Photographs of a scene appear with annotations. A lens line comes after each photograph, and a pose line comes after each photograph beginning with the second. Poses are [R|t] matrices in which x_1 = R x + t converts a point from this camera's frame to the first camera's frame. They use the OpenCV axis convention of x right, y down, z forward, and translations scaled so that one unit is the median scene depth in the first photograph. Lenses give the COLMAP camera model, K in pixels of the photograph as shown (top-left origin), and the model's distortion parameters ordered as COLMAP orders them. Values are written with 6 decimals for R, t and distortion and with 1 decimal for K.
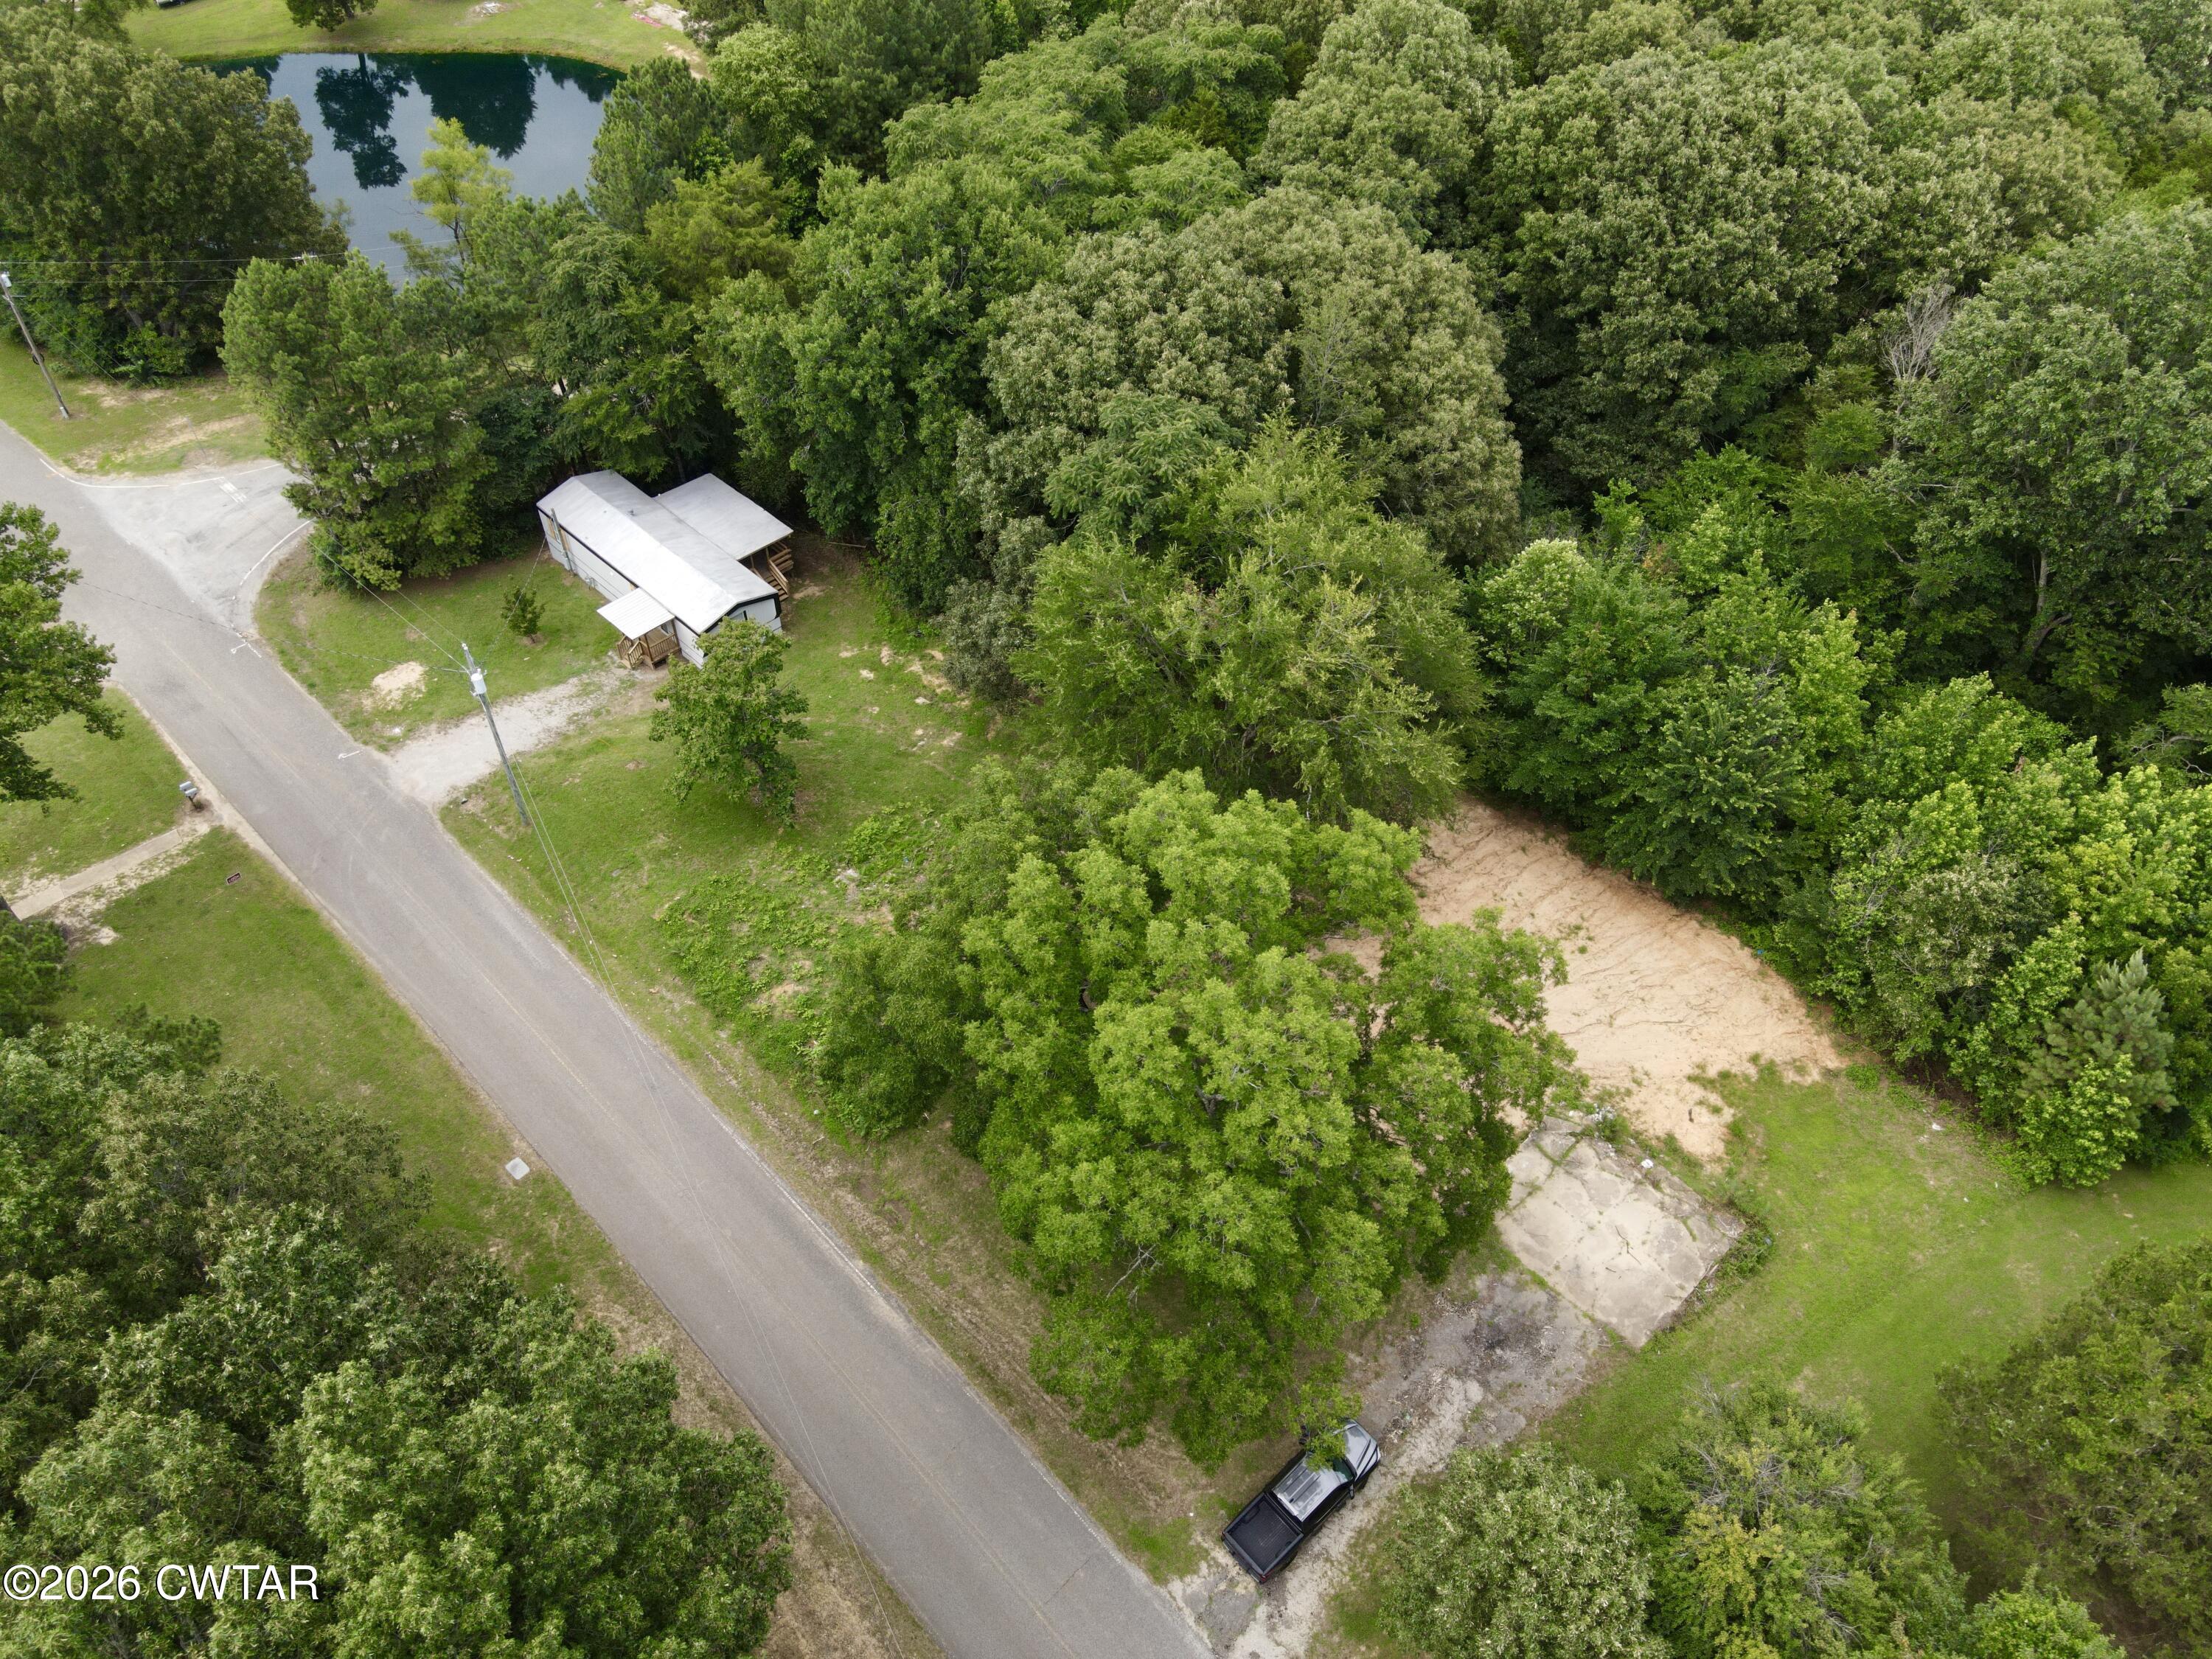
lens RADIAL K [[1617.6, 0, 1106.2], [0, 1617.6, 840.2], [0, 0, 1]] dist [0.001227, 0.023864]
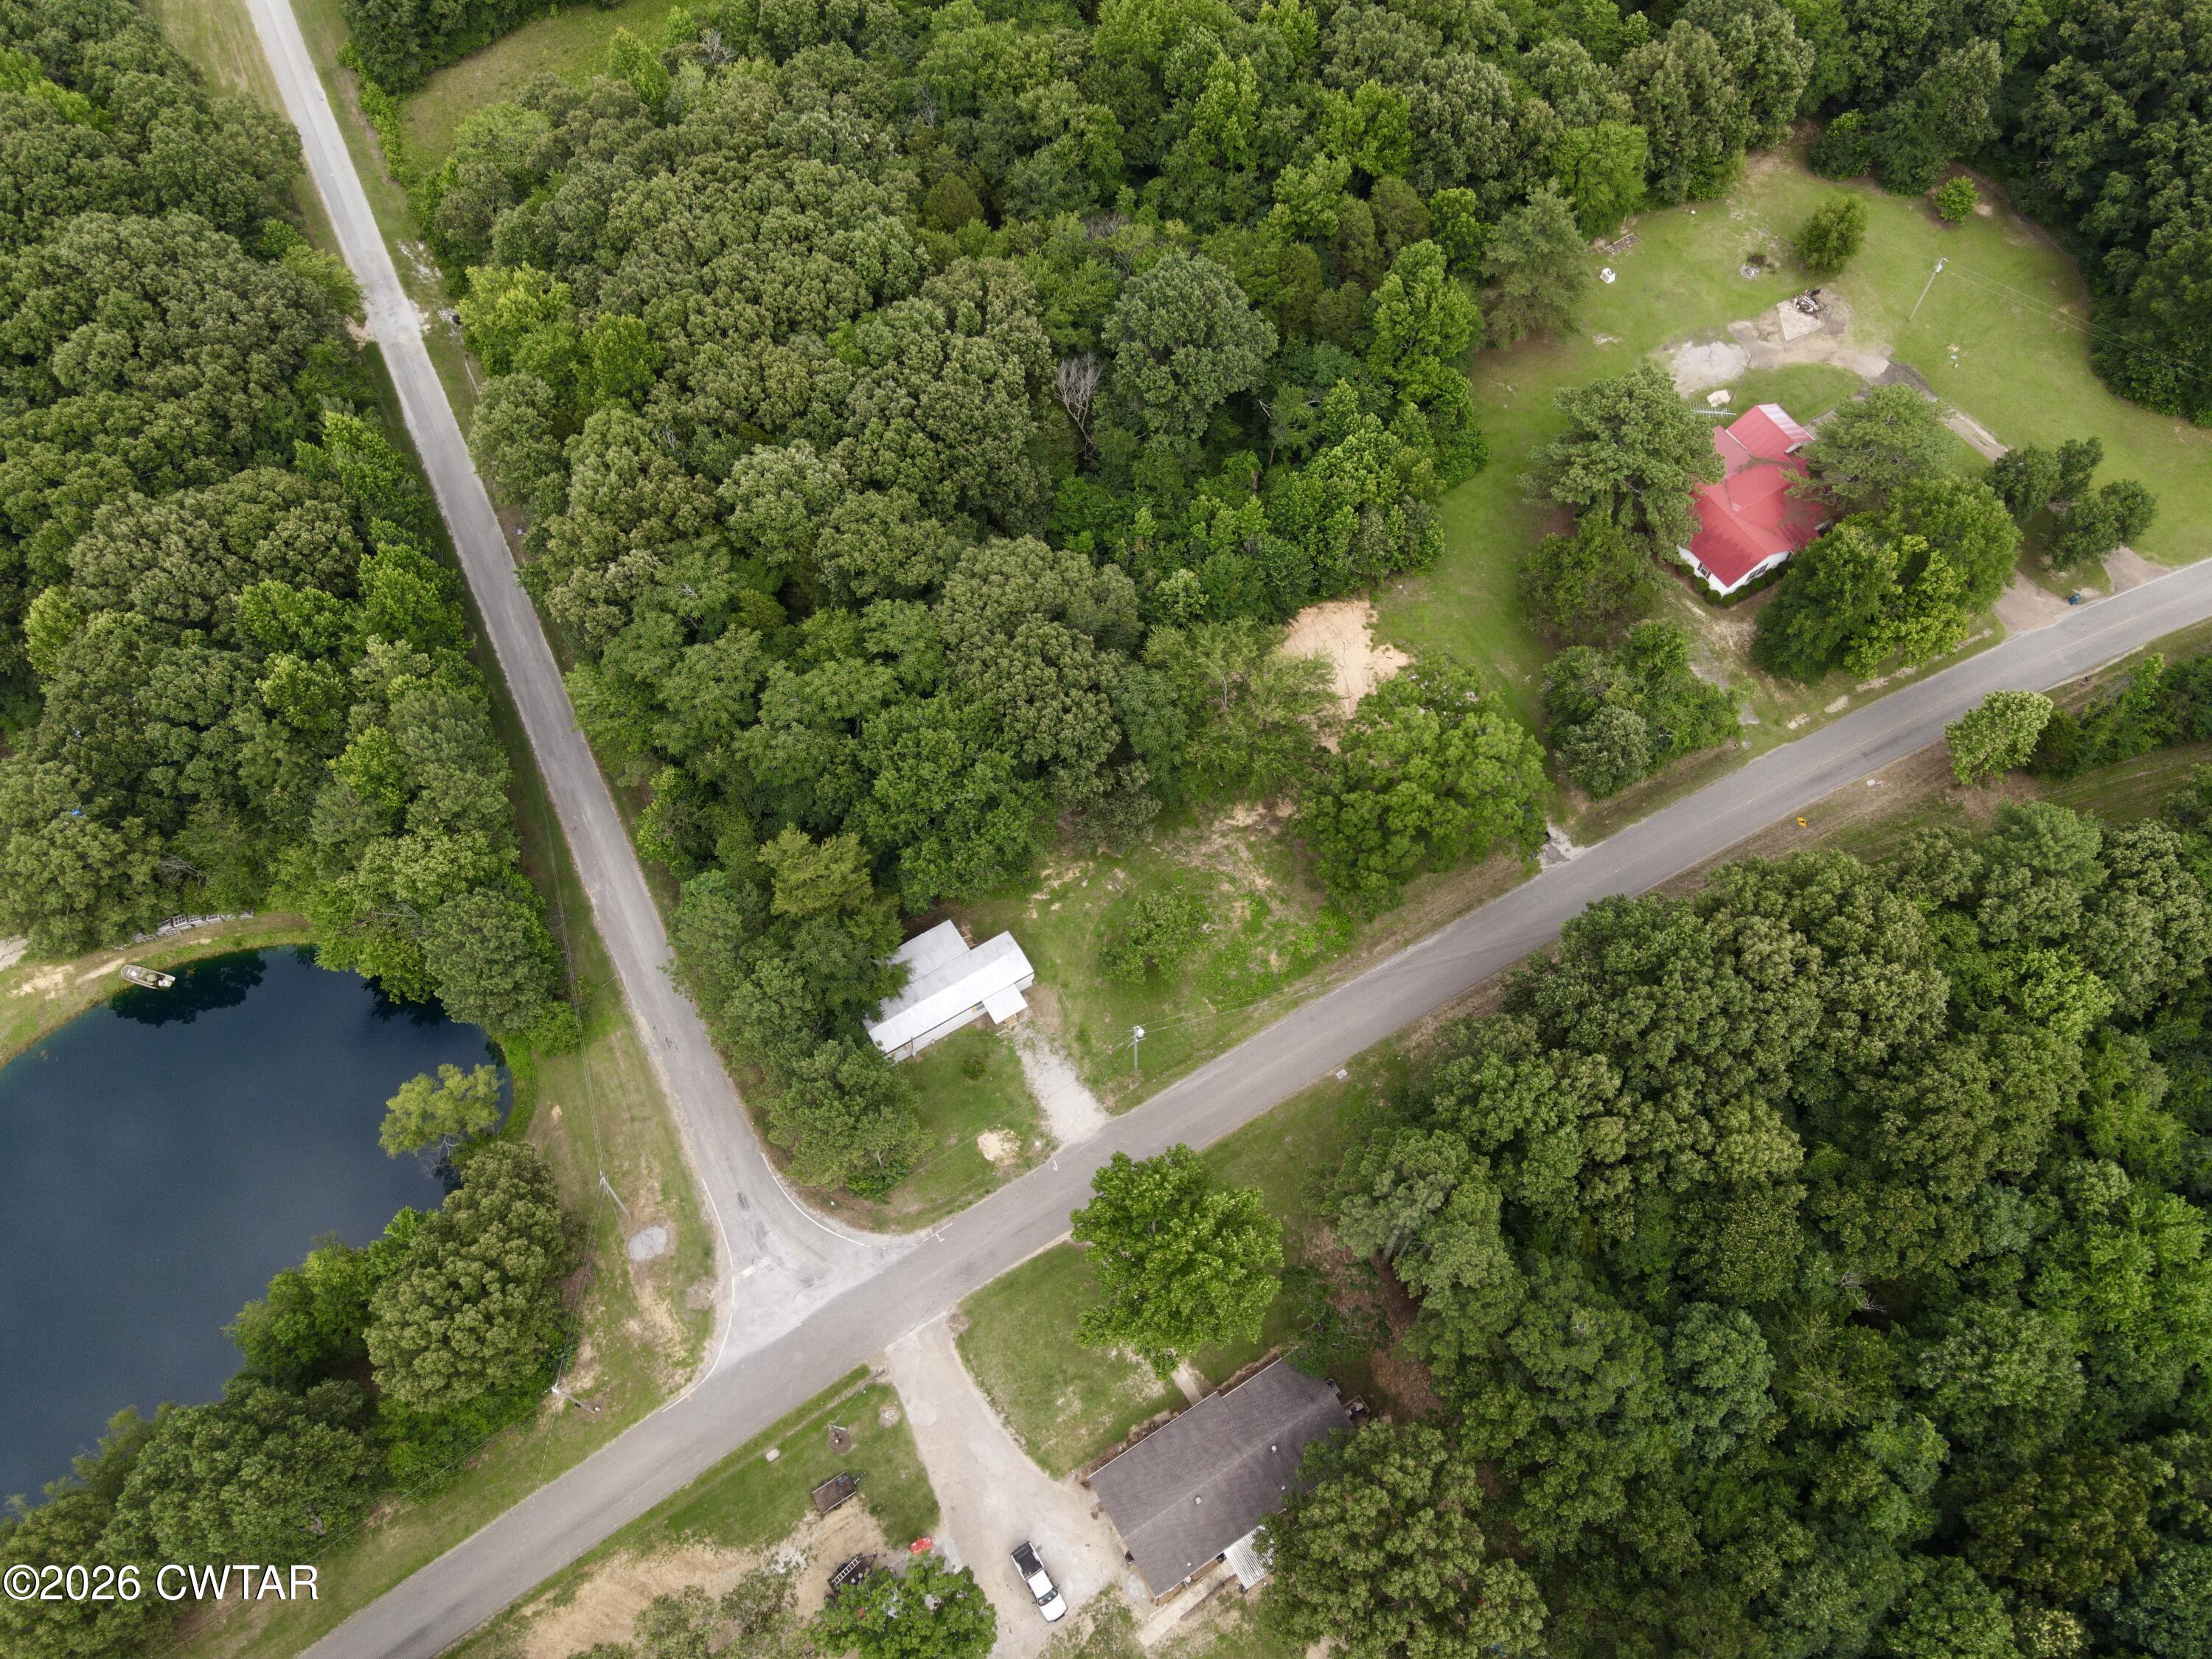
lens RADIAL K [[1617.6, 0, 1120.6], [0, 1617.6, 839.6], [0, 0, 1]] dist [0.001227, 0.023864]
pose [[0.223286, -0.860318, 0.458253, -1.117606], [0.706536, 0.466723, 0.531956, -1.310059], [-0.671528, 0.204994, 0.712058, -0.477039]]
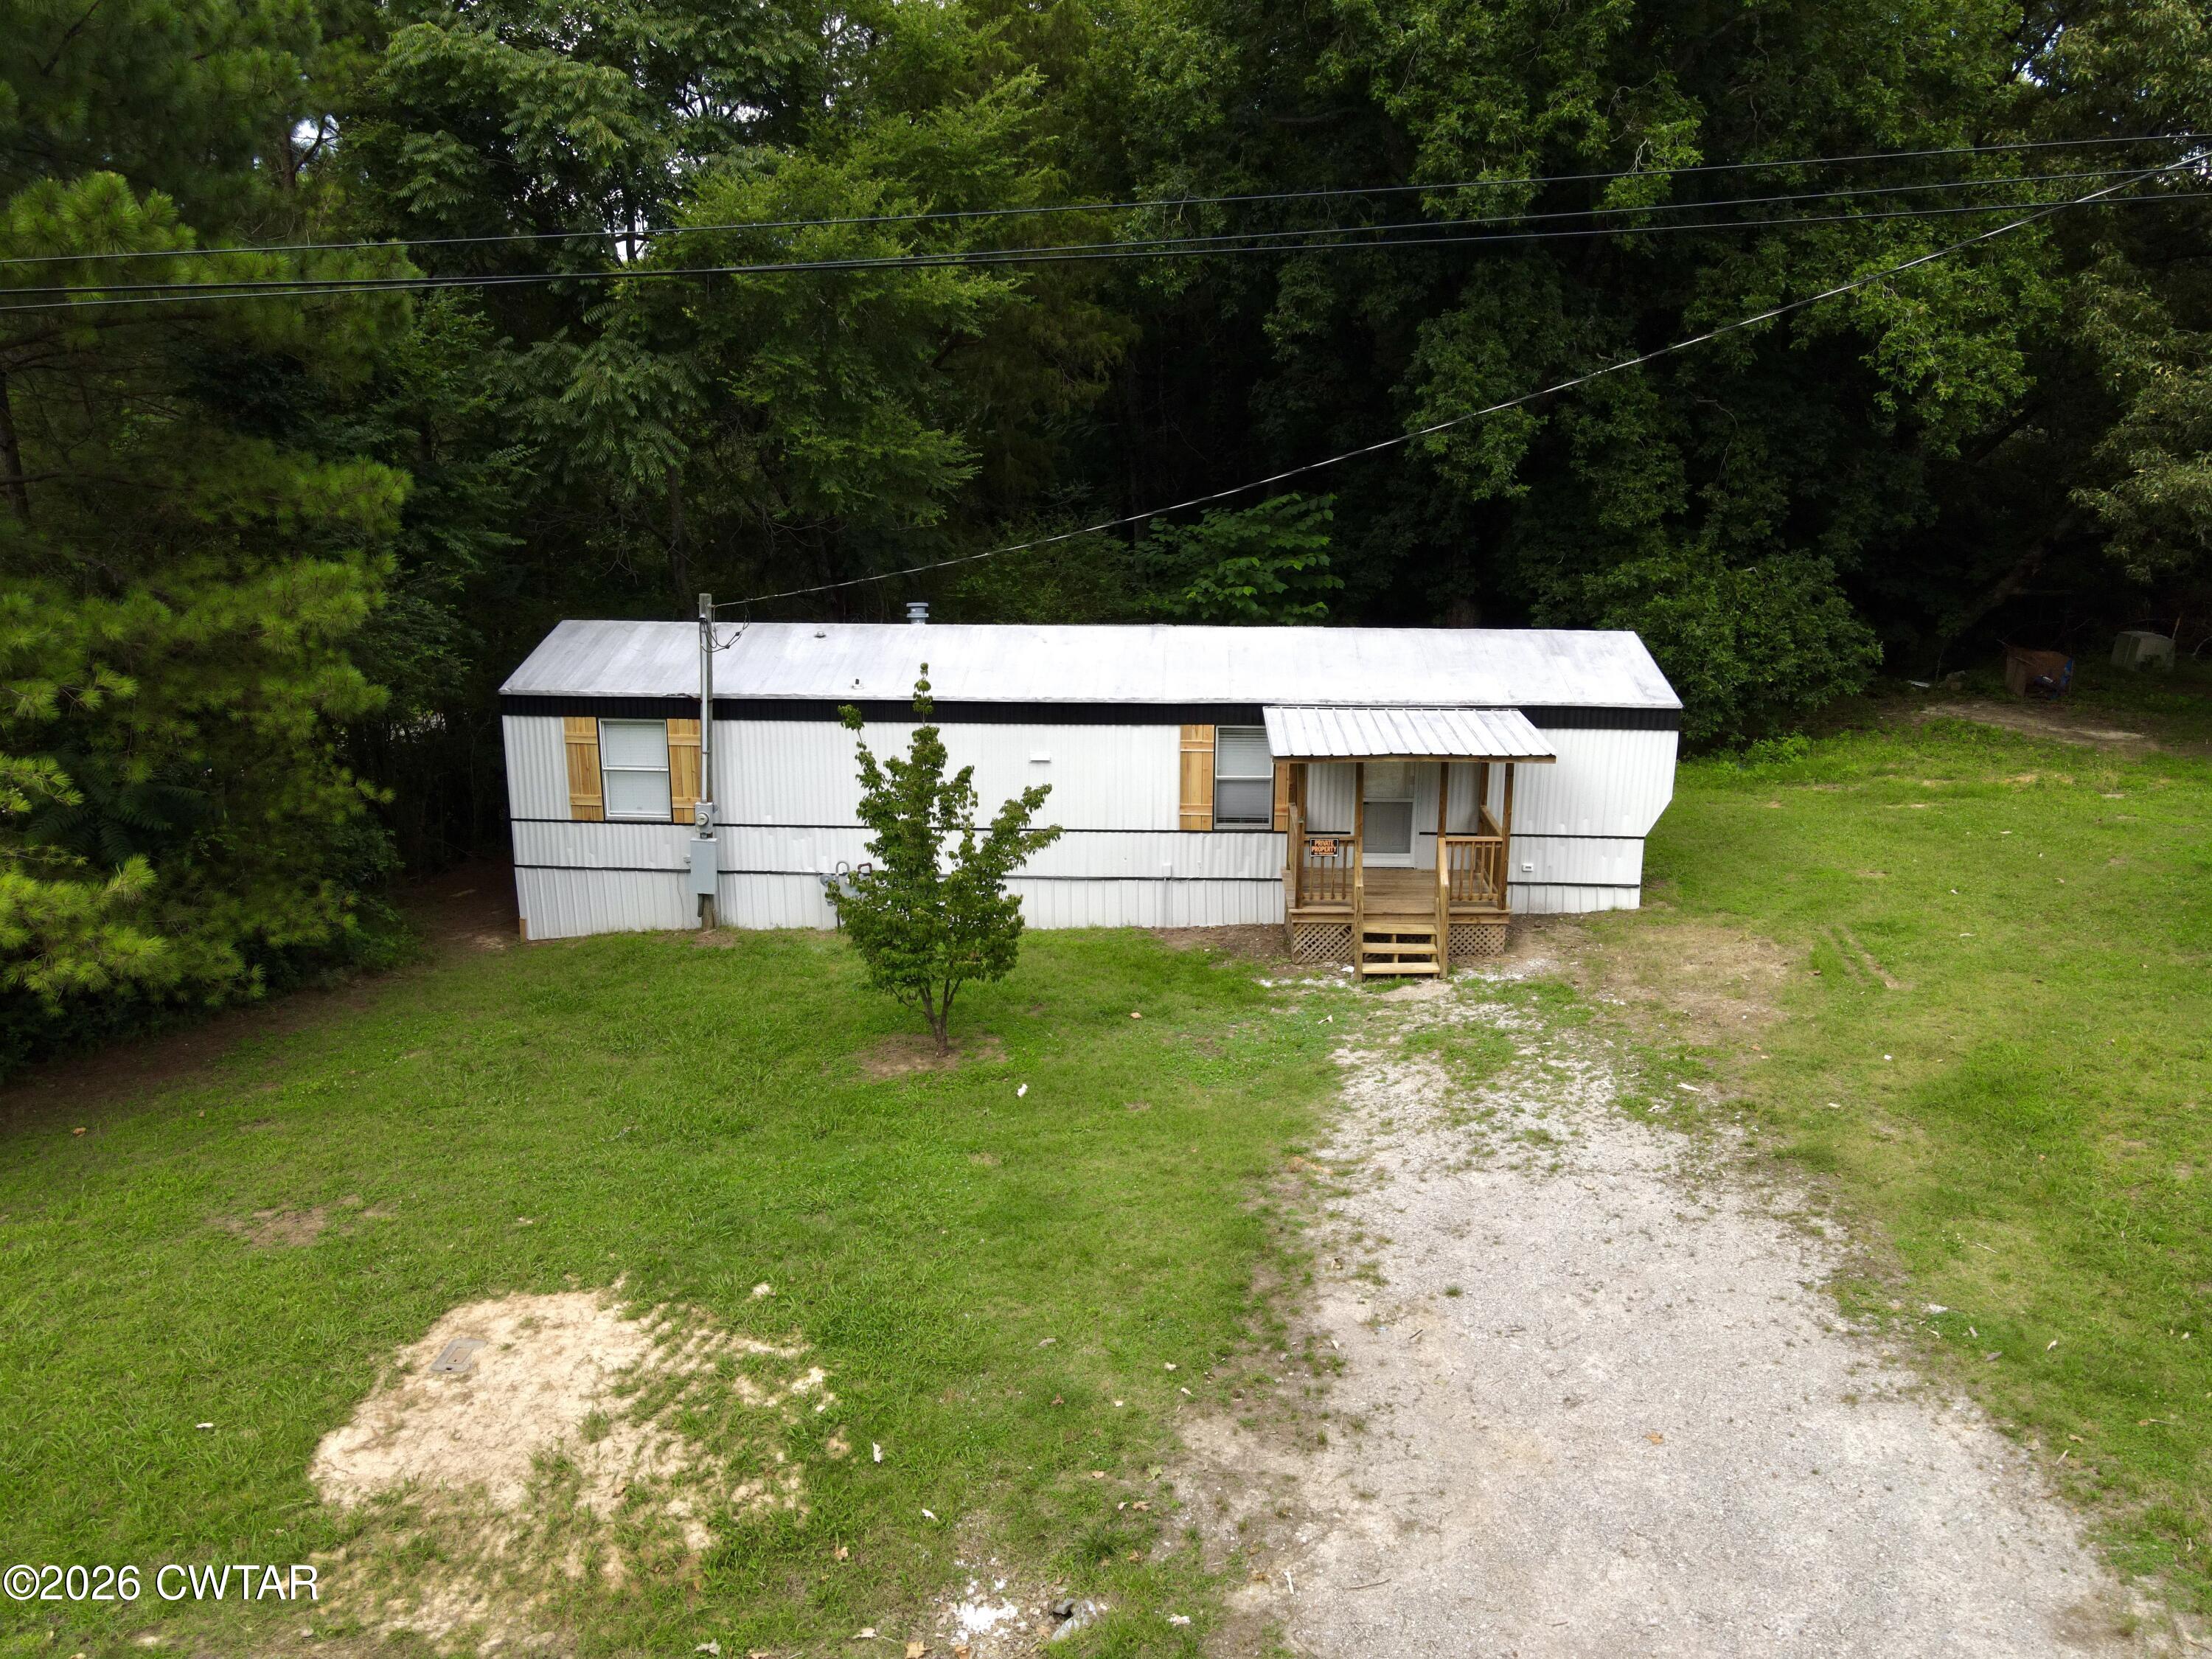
lens RADIAL K [[1617.6, 0, 1110.4], [0, 1617.6, 835.2], [0, 0, 1]] dist [0.001227, 0.023864]
pose [[0.733719, -0.171247, 0.657519, -0.586168], [0.488371, 0.805721, -0.335123, -0.081653], [-0.472388, 0.567000, 0.674805, 1.045578]]
